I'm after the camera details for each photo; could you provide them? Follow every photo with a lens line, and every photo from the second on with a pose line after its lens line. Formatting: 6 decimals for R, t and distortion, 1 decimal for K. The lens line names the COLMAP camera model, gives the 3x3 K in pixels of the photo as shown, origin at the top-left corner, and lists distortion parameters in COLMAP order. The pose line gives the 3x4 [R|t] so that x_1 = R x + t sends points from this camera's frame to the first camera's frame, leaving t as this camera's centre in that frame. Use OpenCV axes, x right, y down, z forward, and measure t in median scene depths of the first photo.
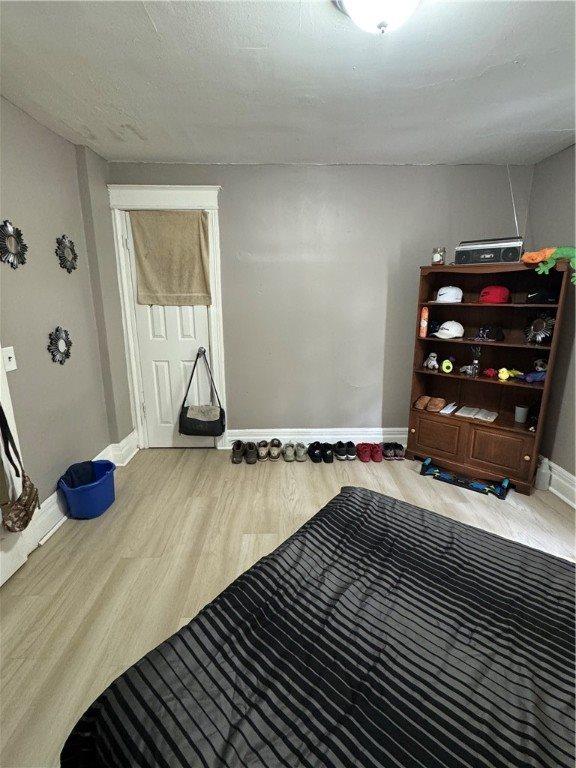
lens RADIAL K [[360.6, 0, 290.1], [0, 360.6, 384.0], [0, 0, 1]] dist [-0.000613, -0.000201]
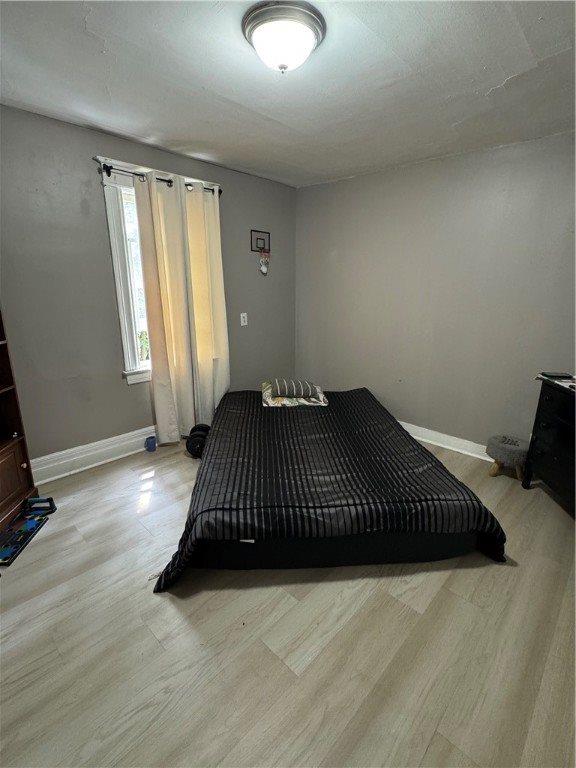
lens RADIAL K [[360.6, 0, 289.6], [0, 360.6, 383.0], [0, 0, 1]] dist [-0.000613, -0.000201]
pose [[-0.726121, -0.172522, 0.665570, -0.414372], [0.168665, 0.893738, 0.415674, -0.261200], [-0.666558, 0.414088, -0.619864, 1.118938]]
